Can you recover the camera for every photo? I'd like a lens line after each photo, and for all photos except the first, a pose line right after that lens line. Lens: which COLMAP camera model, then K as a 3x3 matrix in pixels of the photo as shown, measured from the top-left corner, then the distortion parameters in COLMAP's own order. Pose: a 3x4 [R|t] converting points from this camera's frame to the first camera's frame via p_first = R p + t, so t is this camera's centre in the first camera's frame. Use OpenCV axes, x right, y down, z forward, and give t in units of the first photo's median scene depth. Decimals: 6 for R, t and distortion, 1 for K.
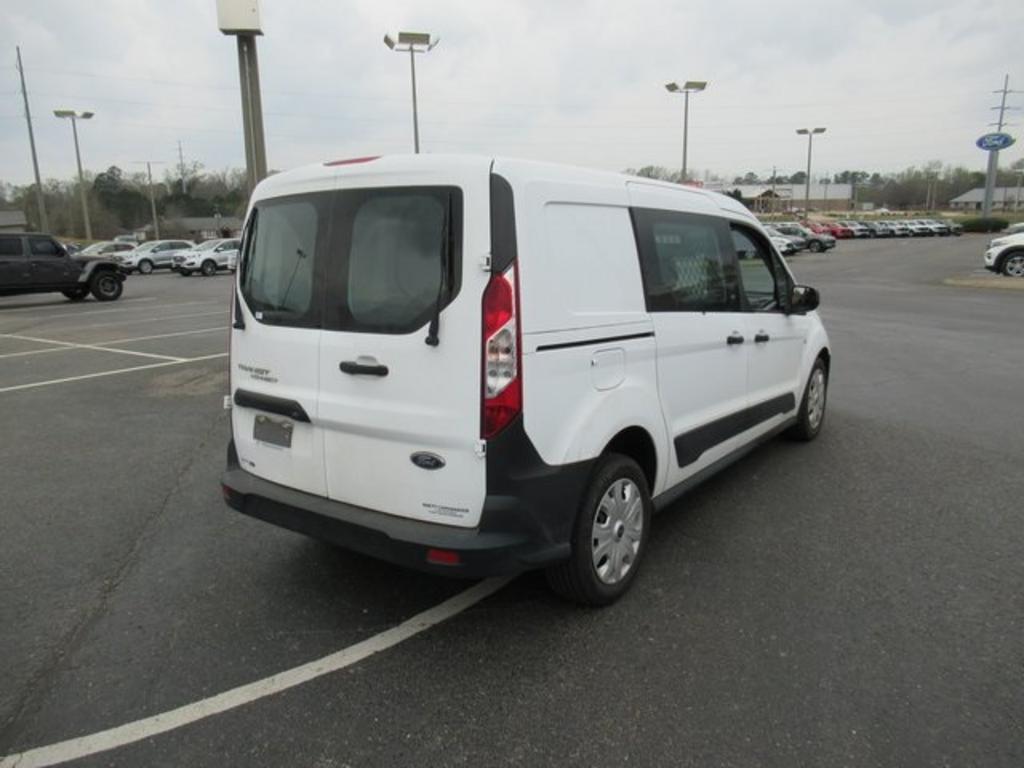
lens RADIAL K [[749.7, 0, 501.6], [0, 749.7, 381.3], [0, 0, 1]] dist [0.018214, -0.027447]
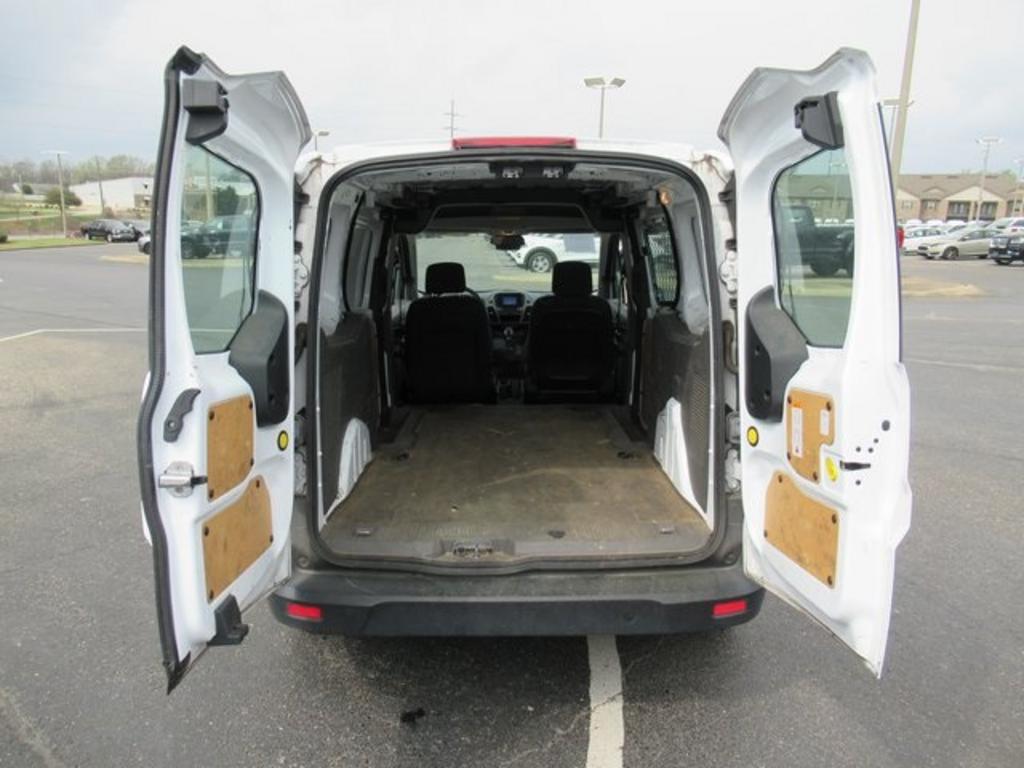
lens RADIAL K [[749.7, 0, 517.9], [0, 749.7, 386.2], [0, 0, 1]] dist [0.018214, -0.027447]
pose [[0.788622, -0.106458, 0.605593, -0.601246], [0.101469, 0.993927, 0.042589, -0.065514], [-0.606449, 0.027862, 0.794634, 0.354057]]
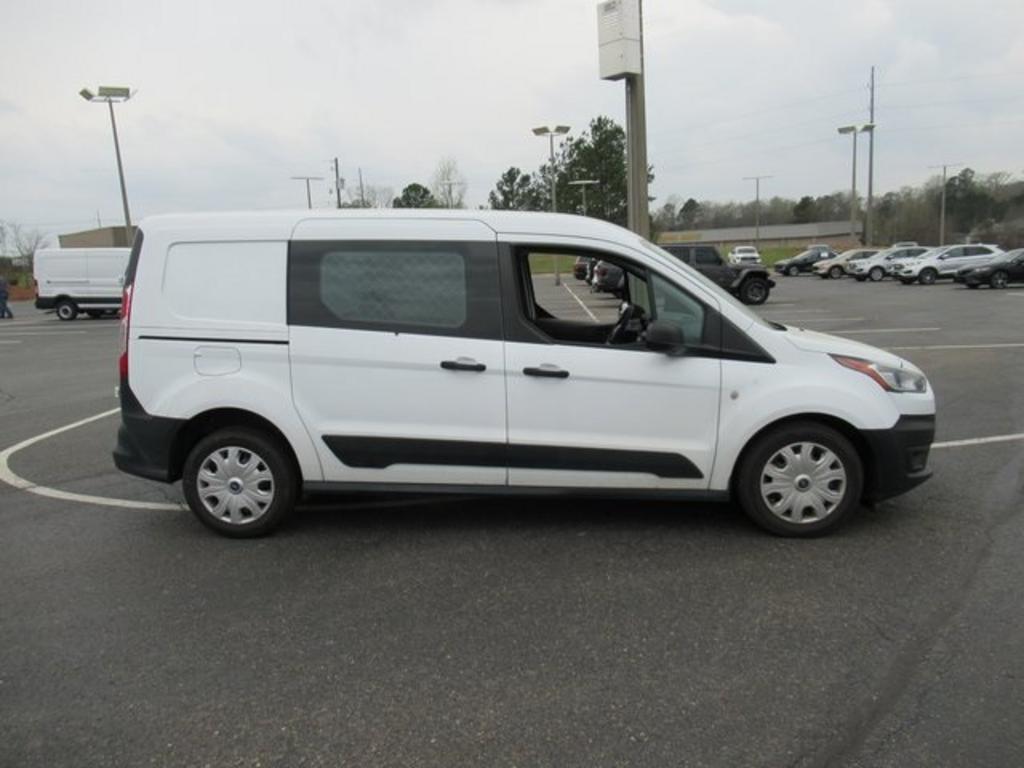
lens RADIAL K [[749.7, 0, 505.1], [0, 749.7, 380.3], [0, 0, 1]] dist [0.018214, -0.027447]
pose [[0.514402, 0.135152, -0.846832, 0.610122], [-0.141701, 0.987324, 0.071499, -0.059845], [0.845761, 0.083218, 0.527032, 0.278715]]
